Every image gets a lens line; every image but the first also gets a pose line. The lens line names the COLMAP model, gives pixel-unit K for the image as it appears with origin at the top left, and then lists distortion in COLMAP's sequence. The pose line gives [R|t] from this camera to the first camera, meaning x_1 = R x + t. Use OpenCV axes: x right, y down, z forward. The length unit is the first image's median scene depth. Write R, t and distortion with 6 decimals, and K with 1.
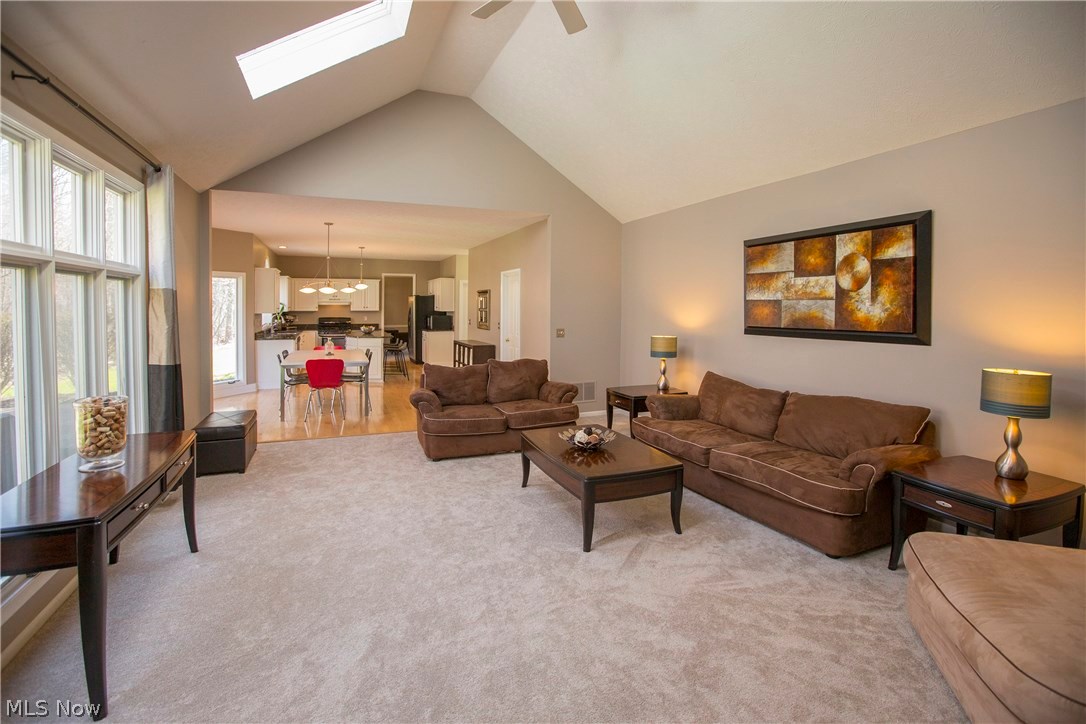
lens RADIAL K [[507.5, 0, 543.0], [0, 507.5, 362.0], [0, 0, 1]] dist [-0.047725, 0.000446]
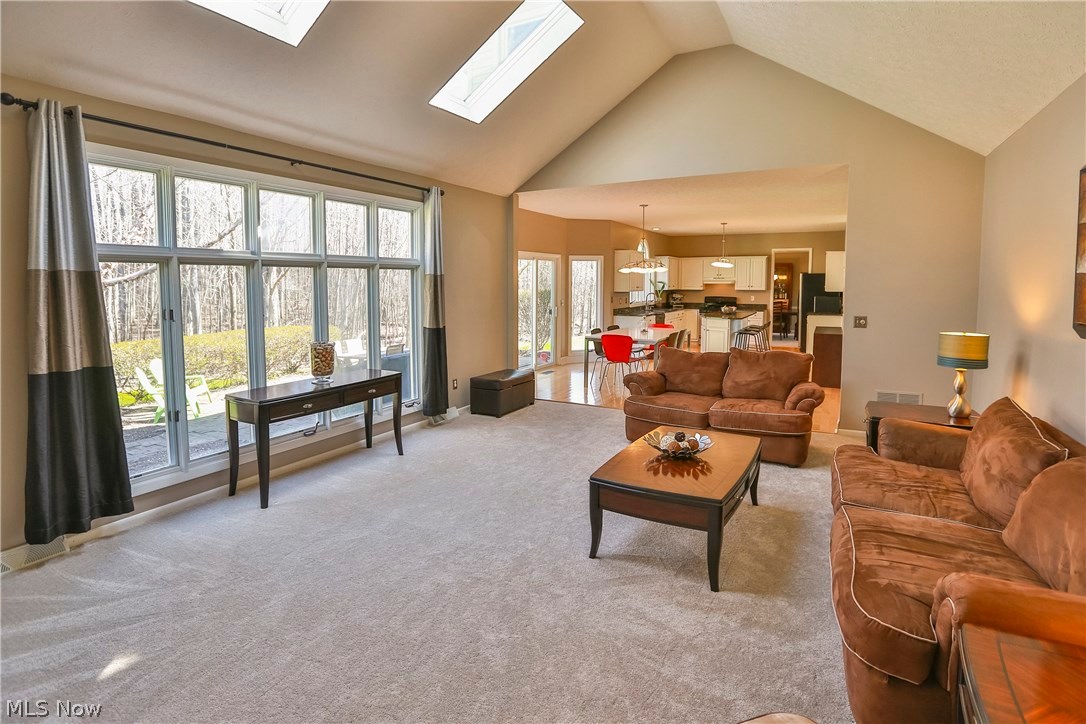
lens RADIAL K [[537.9, 0, 543.0], [0, 537.9, 362.0], [0, 0, 1]] dist [-0.041808, 0.000720]
pose [[0.620186, 0.105292, -0.777357, 0.427160], [-0.079119, 0.994294, 0.071554, -0.021178], [0.780455, 0.017127, 0.624977, 0.185271]]
